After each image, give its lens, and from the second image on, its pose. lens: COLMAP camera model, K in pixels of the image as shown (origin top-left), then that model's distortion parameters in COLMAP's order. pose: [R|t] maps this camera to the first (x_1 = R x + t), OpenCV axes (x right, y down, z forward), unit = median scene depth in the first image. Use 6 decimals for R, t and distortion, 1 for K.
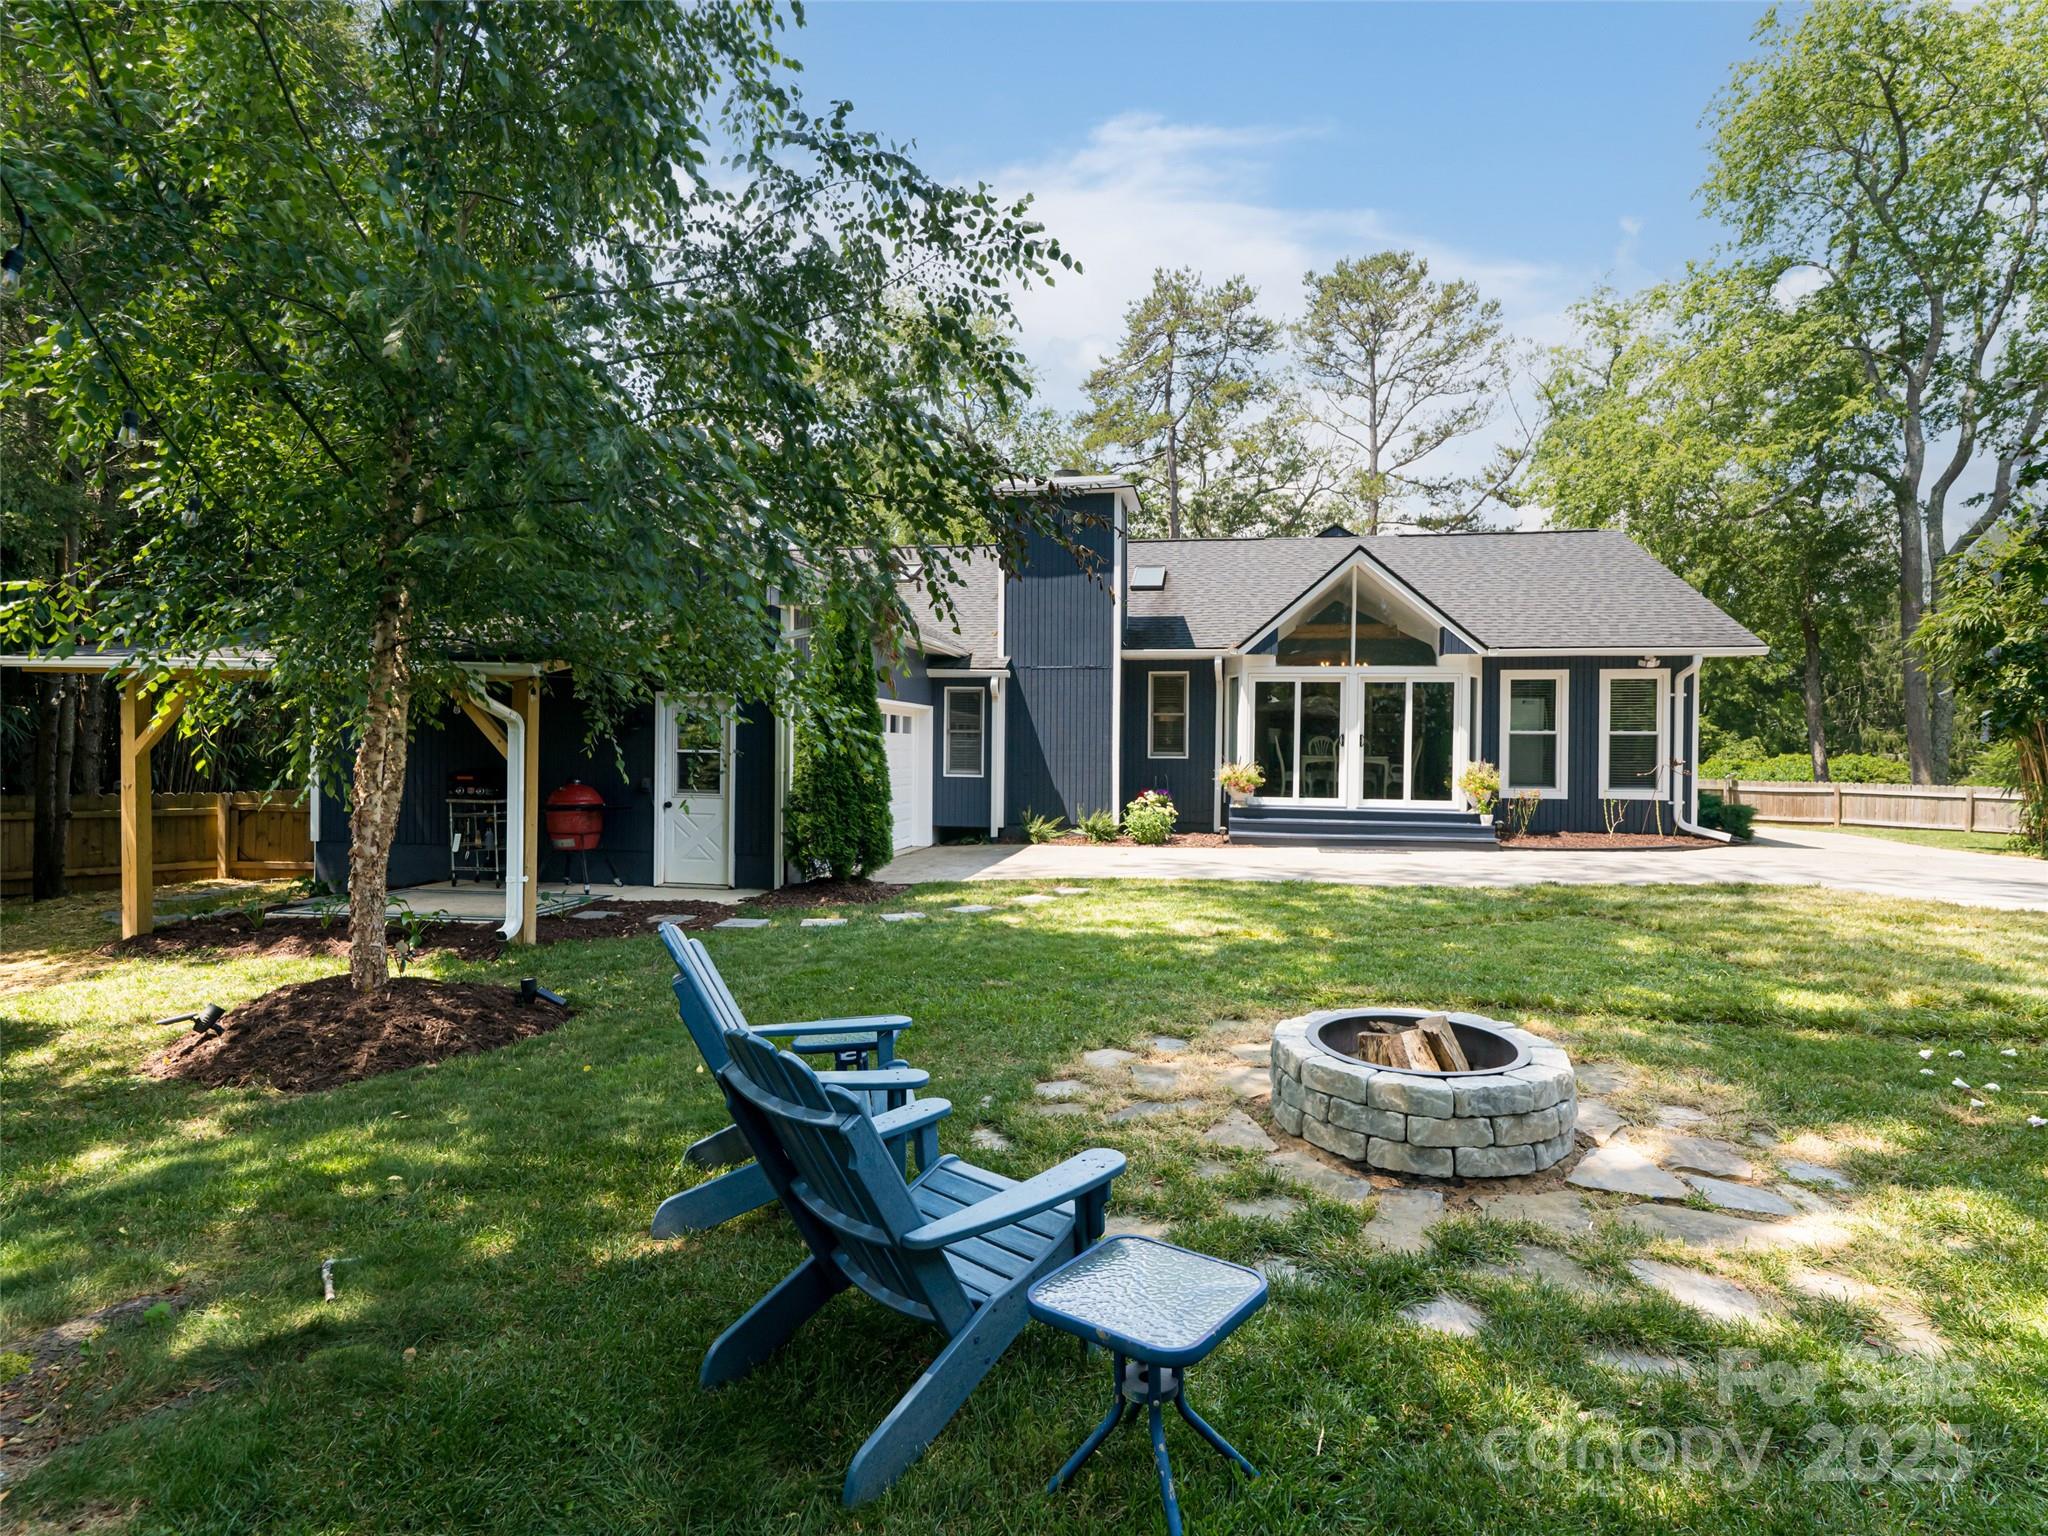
lens RADIAL K [[1090.0, 0, 1024.0], [0, 1090.0, 768.0], [0, 0, 1]] dist [0.000356, 0.000410]
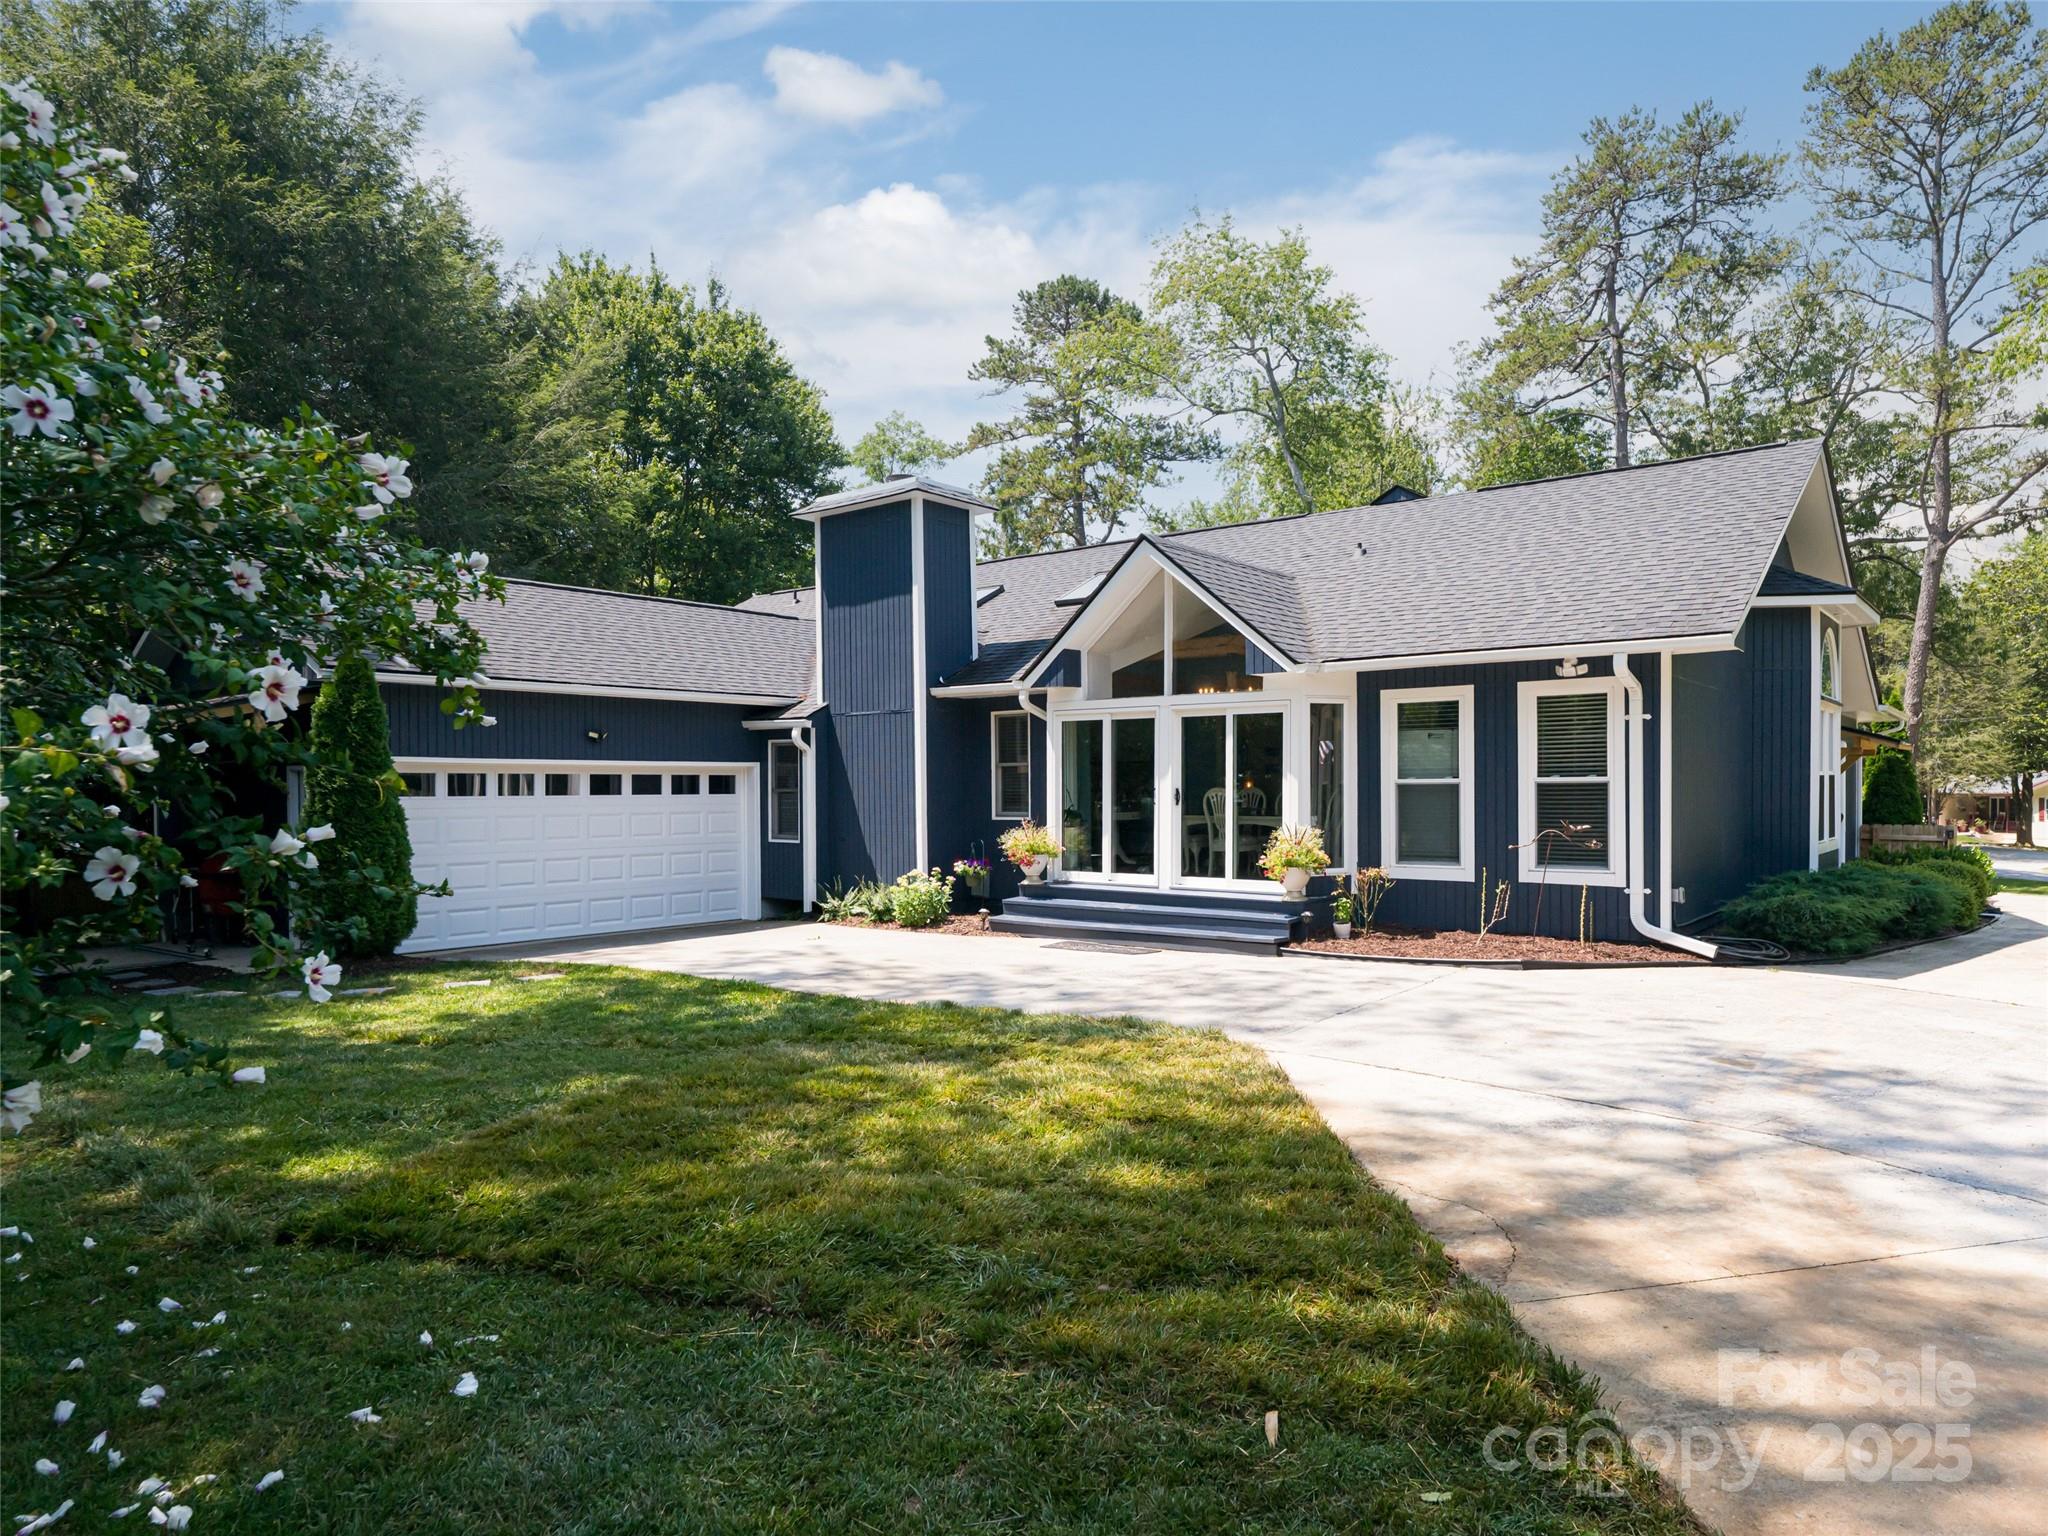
lens RADIAL K [[1323.4, 0, 1030.0], [0, 1323.4, 809.0], [0, 0, 1]] dist [-0.005428, 0.000488]
pose [[0.872808, -0.006711, -0.488017, 0.645360], [0.006936, 0.999975, -0.001346, -0.015962], [0.488014, -0.002211, 0.872833, 0.170707]]
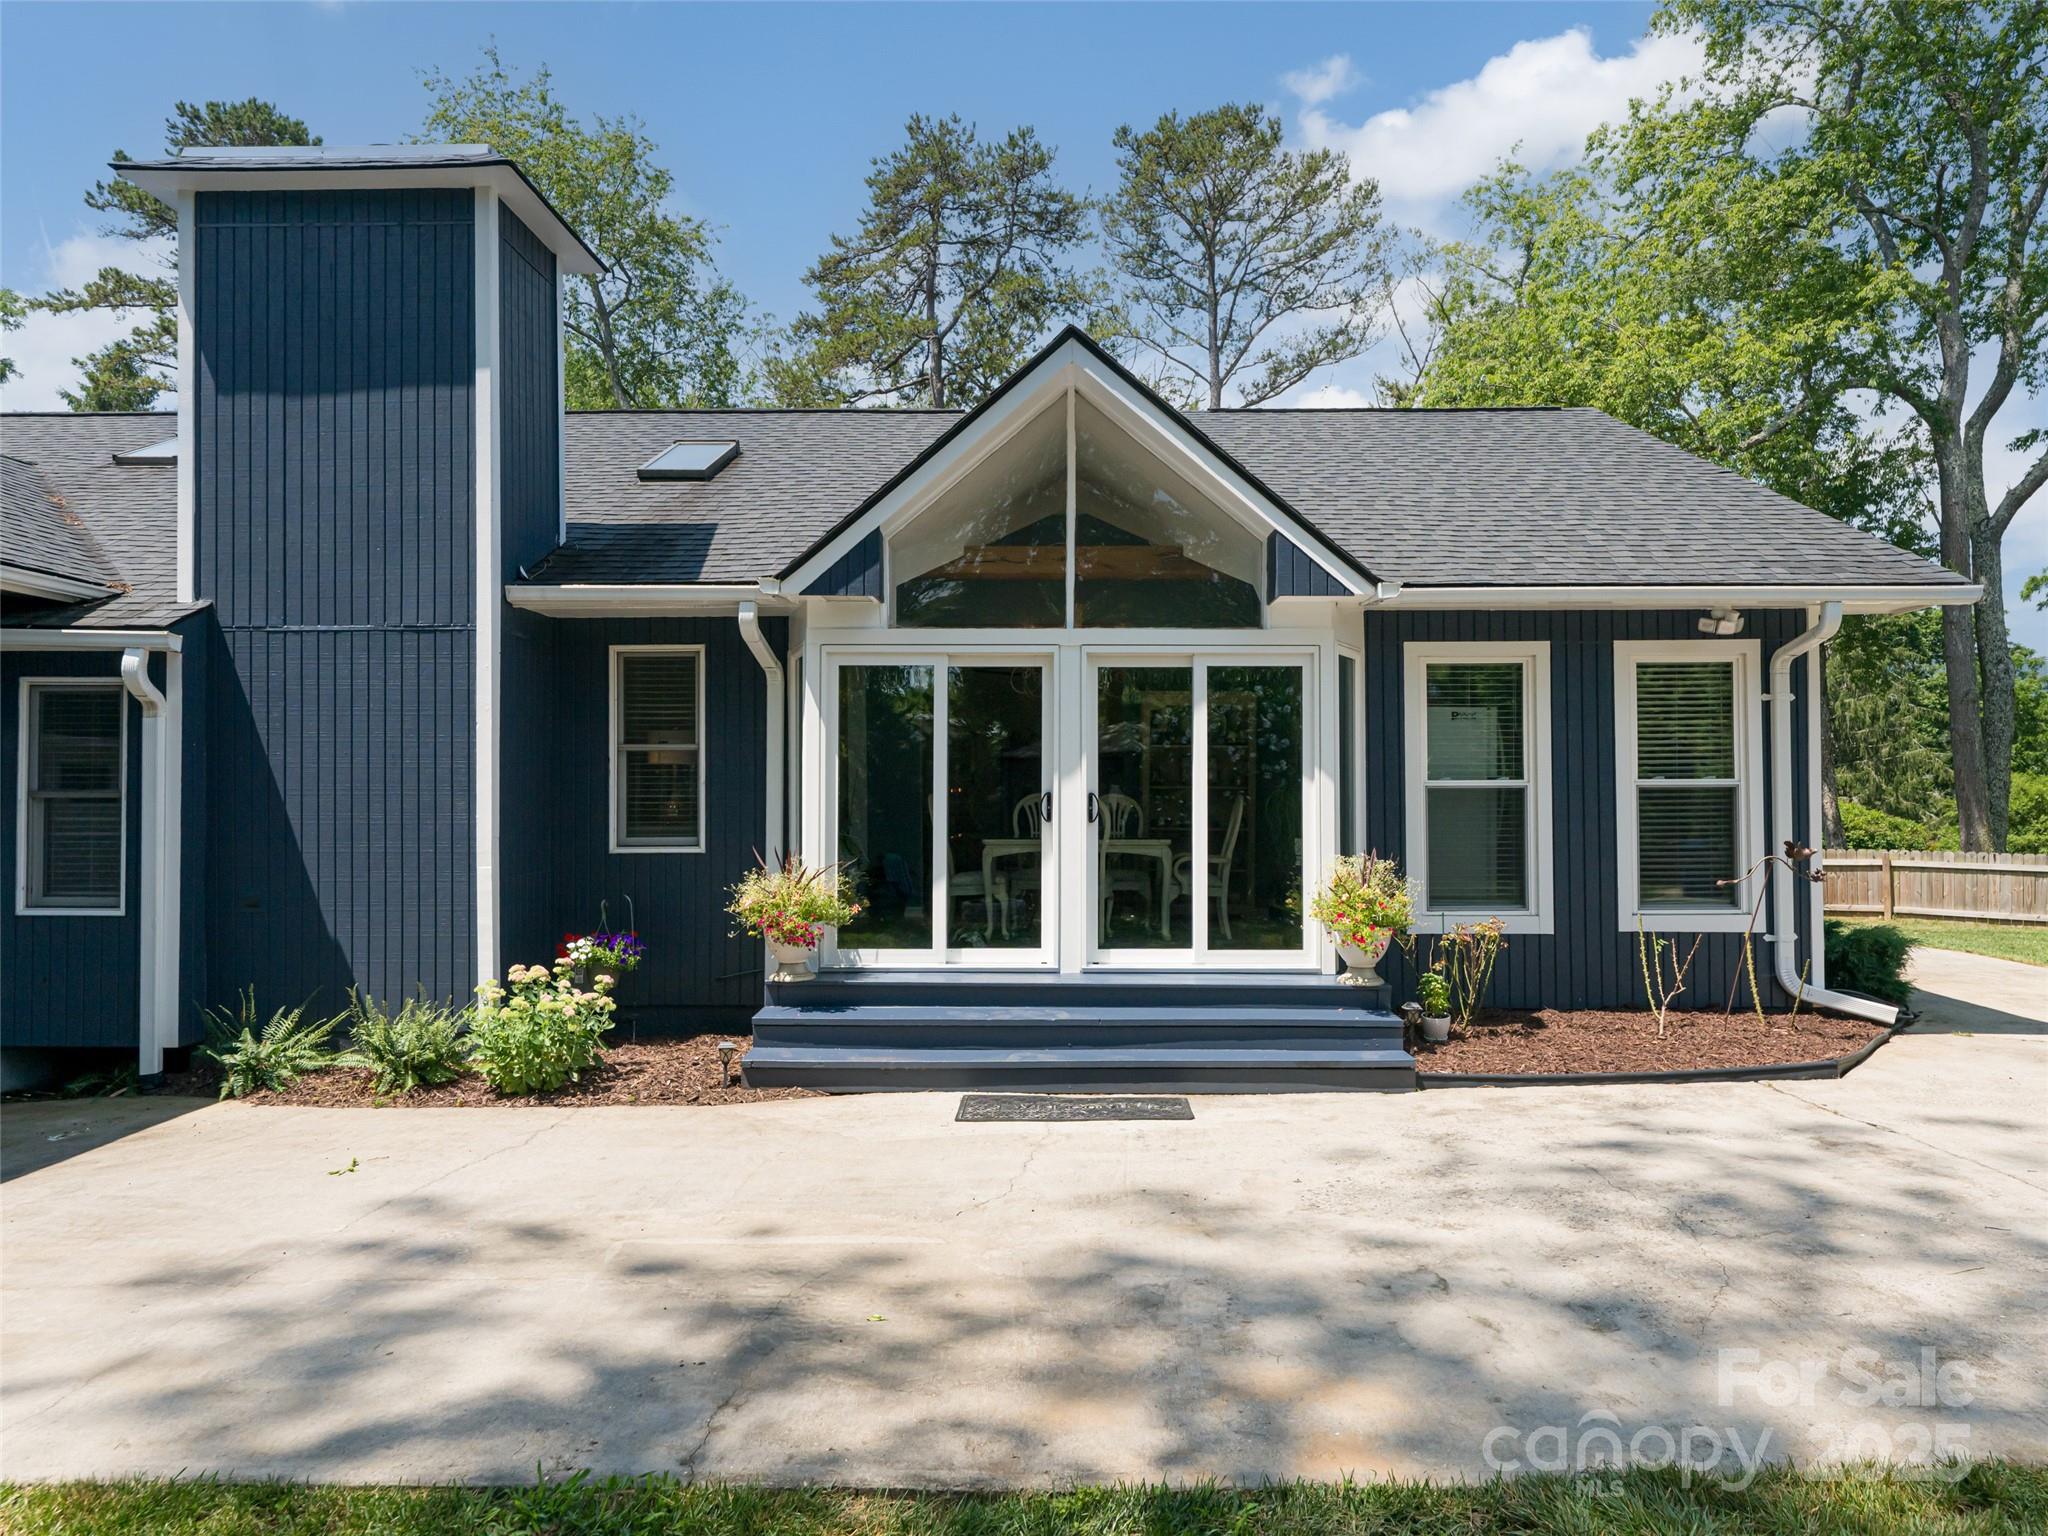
lens RADIAL K [[1307.2, 0, 1059.0], [0, 1307.2, 777.8], [0, 0, 1]] dist [-0.002745, 0.000967]
pose [[0.986145, -0.008896, 0.165647, 0.210914], [0.013996, 0.999463, -0.029644, -0.021434], [-0.165294, 0.031552, 0.985739, 0.502347]]
